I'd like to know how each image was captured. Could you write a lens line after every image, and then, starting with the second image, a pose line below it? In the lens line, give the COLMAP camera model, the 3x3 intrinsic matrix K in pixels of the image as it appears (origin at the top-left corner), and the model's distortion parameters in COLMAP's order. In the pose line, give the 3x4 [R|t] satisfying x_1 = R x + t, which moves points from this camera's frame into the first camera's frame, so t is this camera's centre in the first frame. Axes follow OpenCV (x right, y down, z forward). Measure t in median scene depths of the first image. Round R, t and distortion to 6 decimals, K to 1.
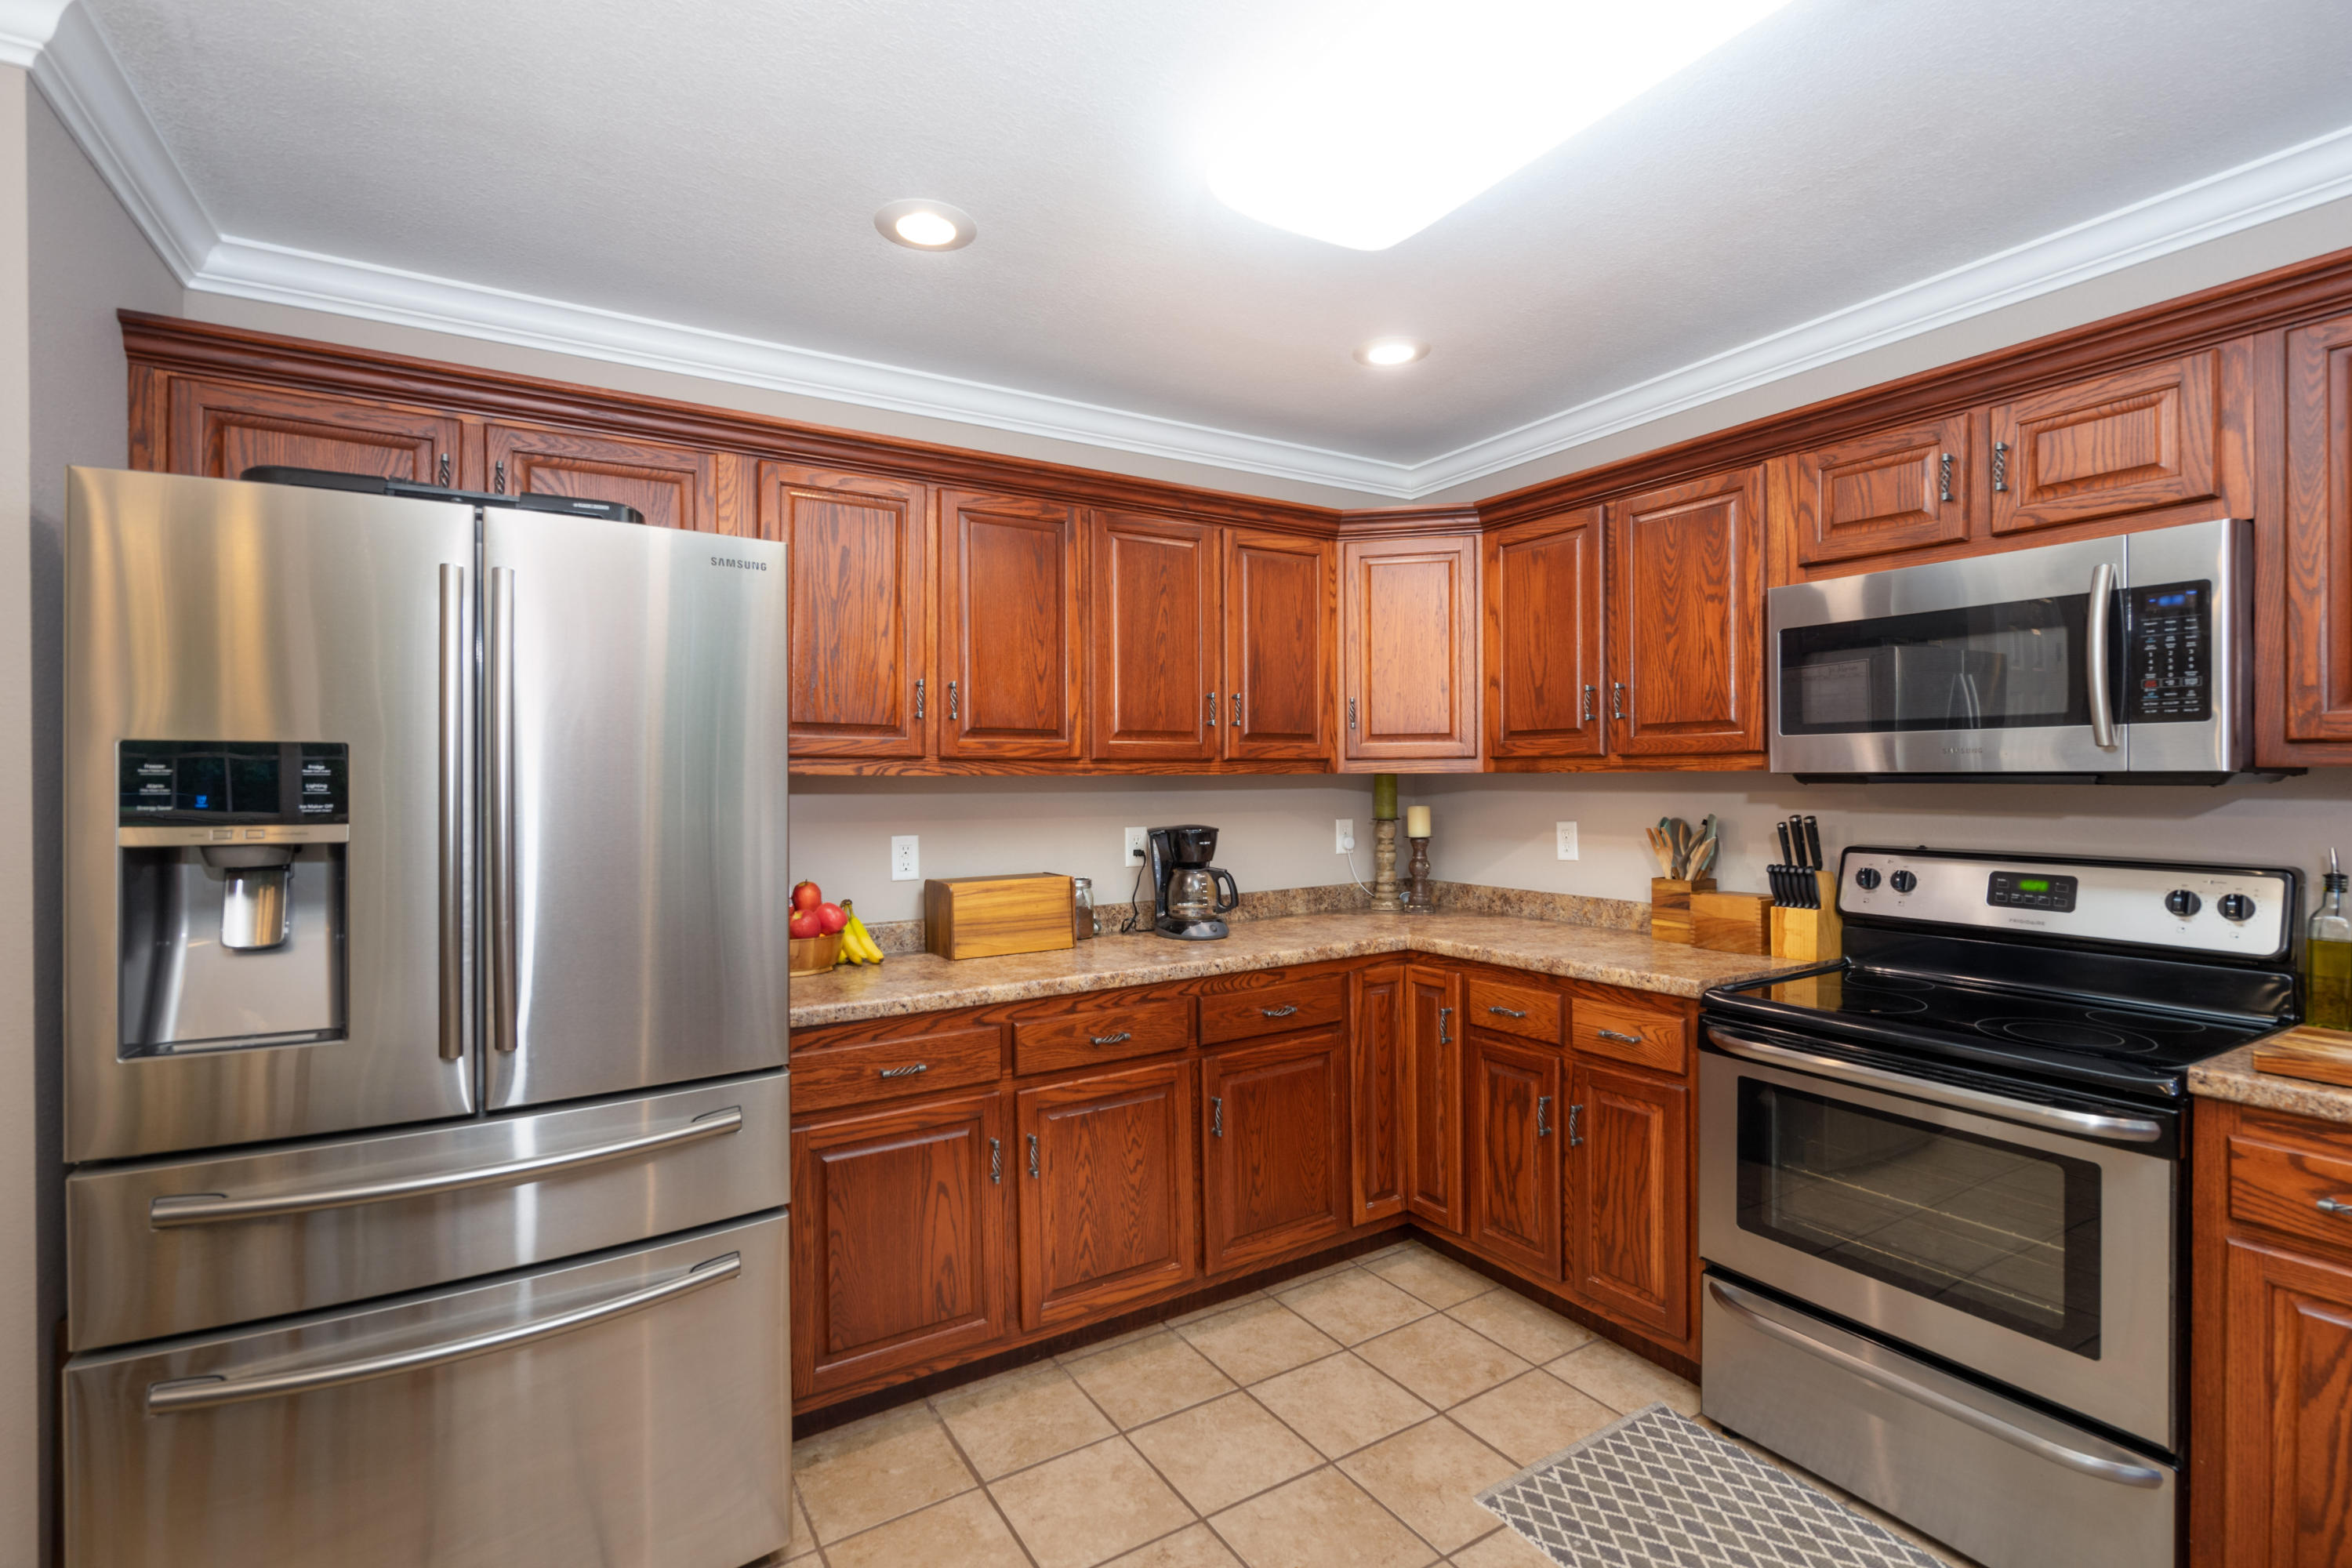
lens RADIAL K [[1080.0, 0, 1180.1], [0, 1080.0, 773.3], [0, 0, 1]] dist [0.000392, 0.000314]
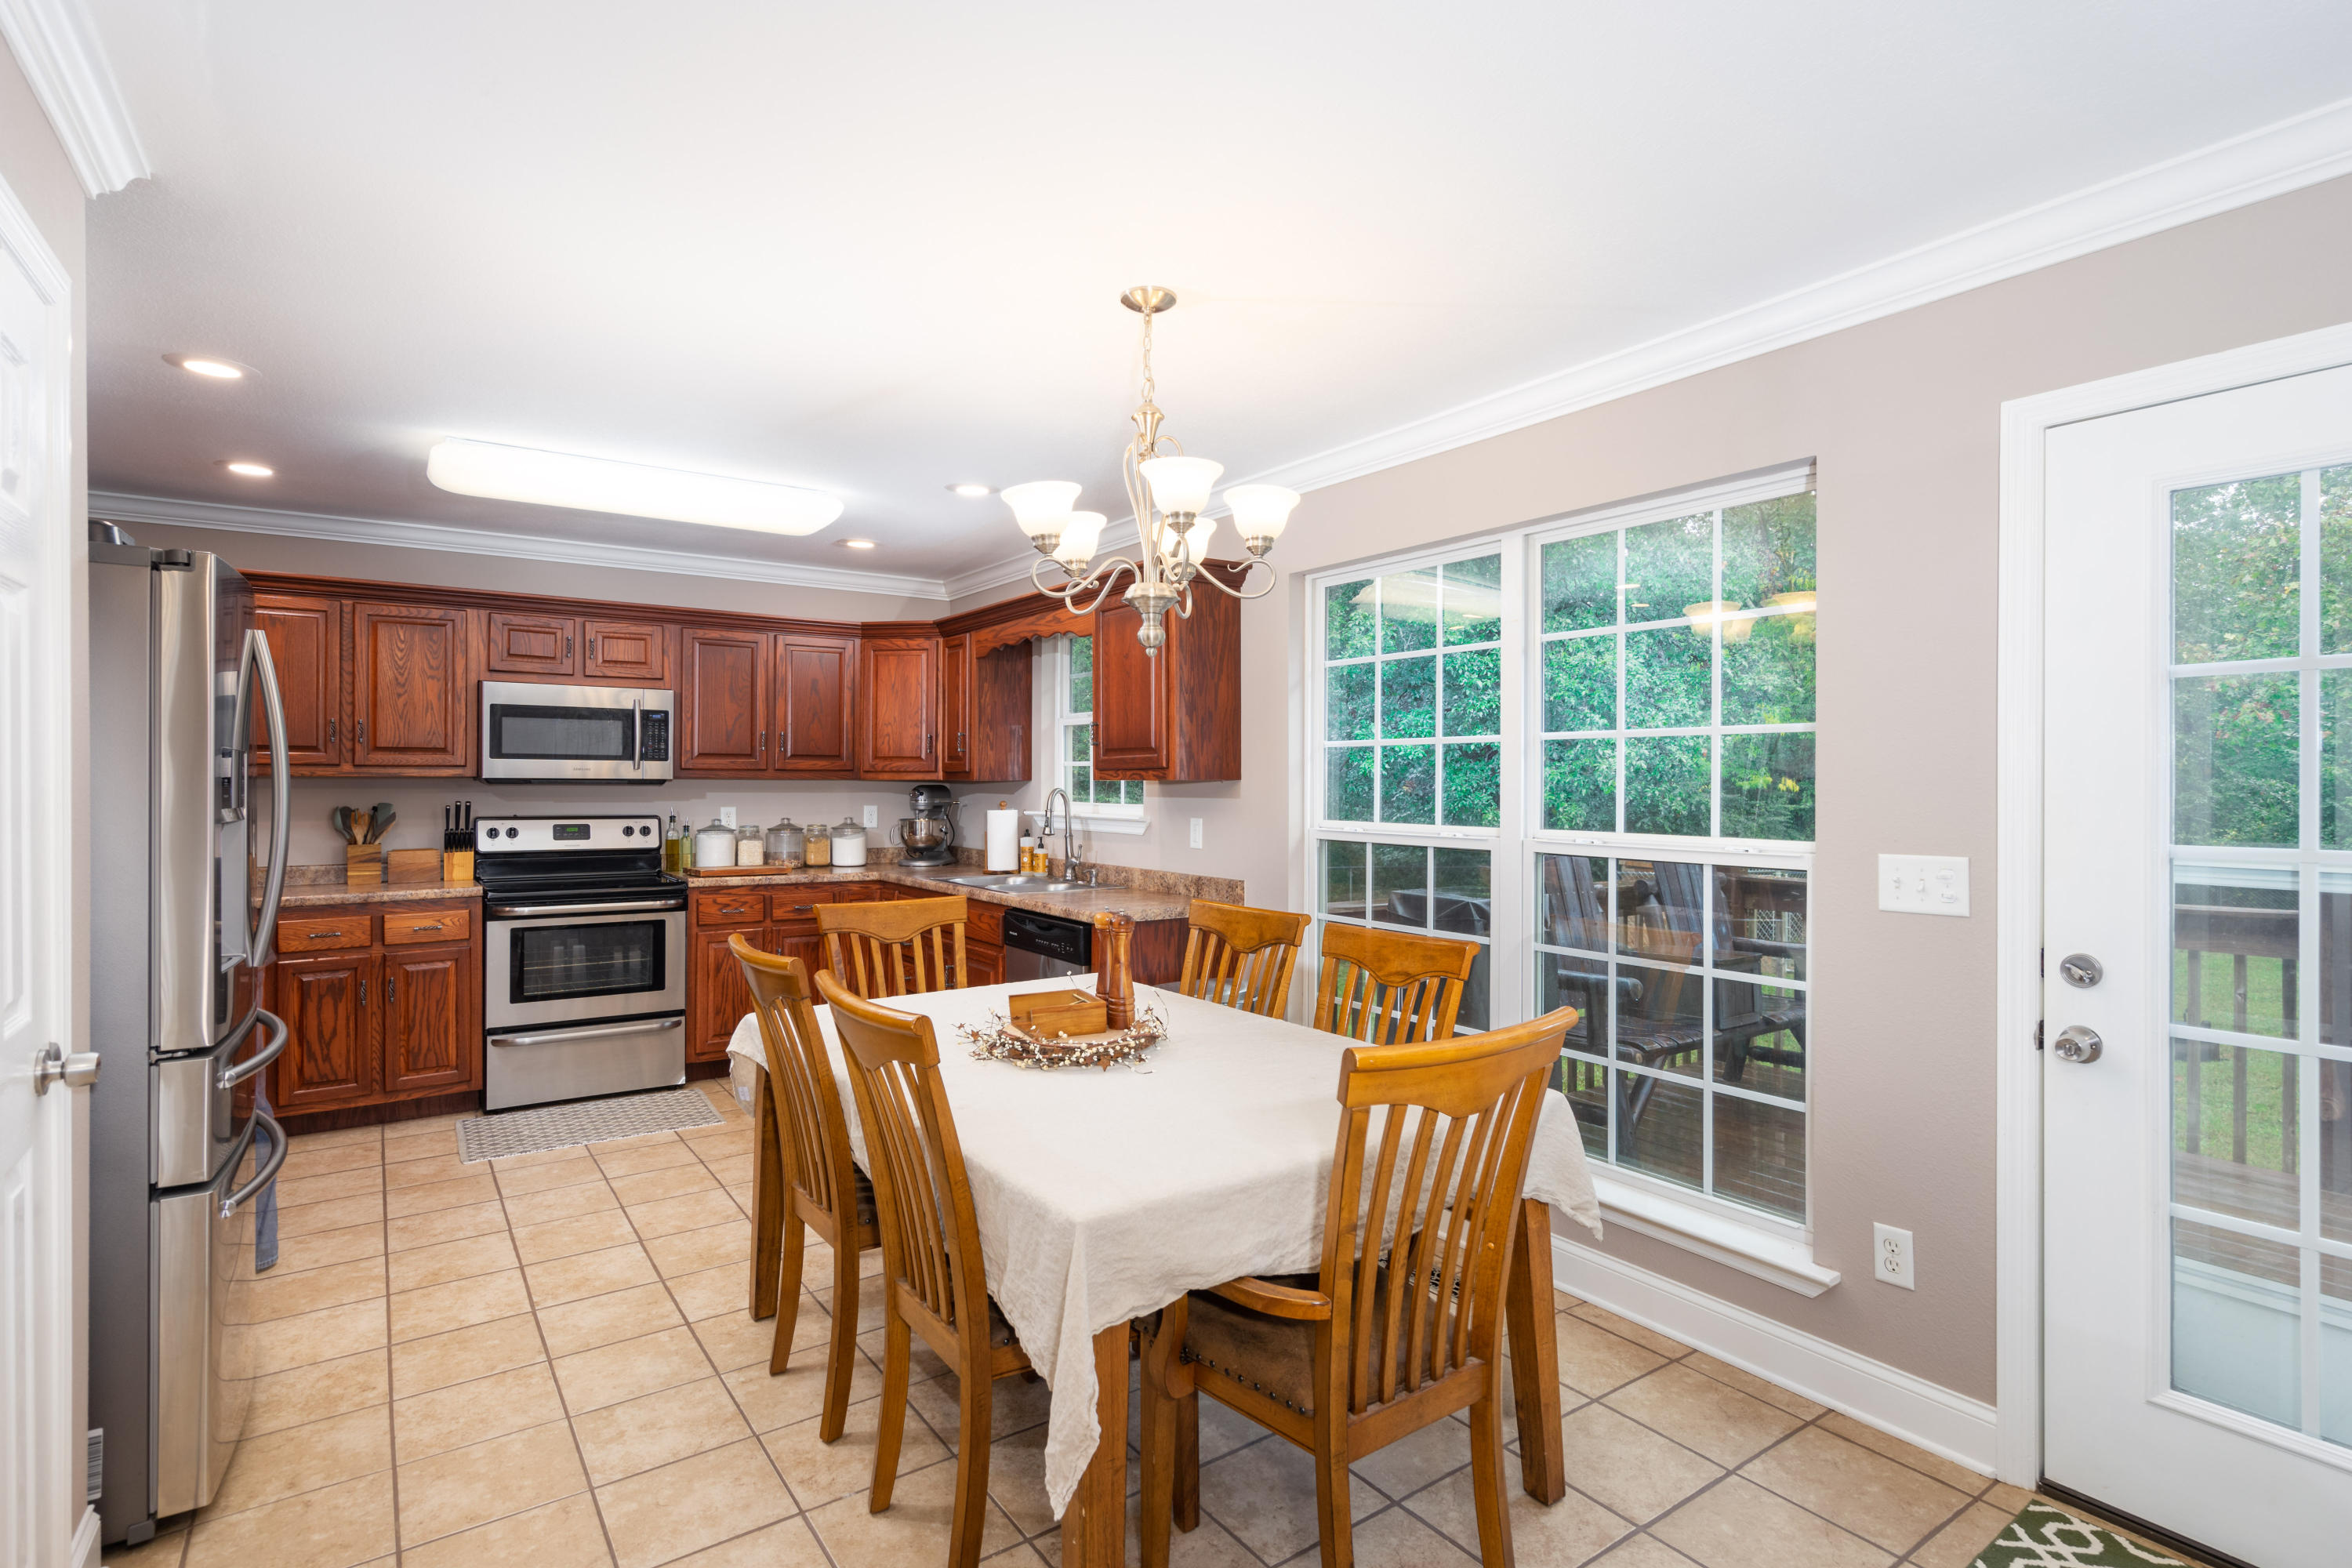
lens RADIAL K [[1125.4, 0, 1163.5], [0, 1125.4, 785.3], [0, 0, 1]] dist [0.003425, 0.001618]
pose [[-0.062654, 0.005060, 0.998022, -1.636580], [-0.003271, 0.999981, -0.005275, 0.020950], [-0.998030, -0.003595, -0.062637, -0.079213]]
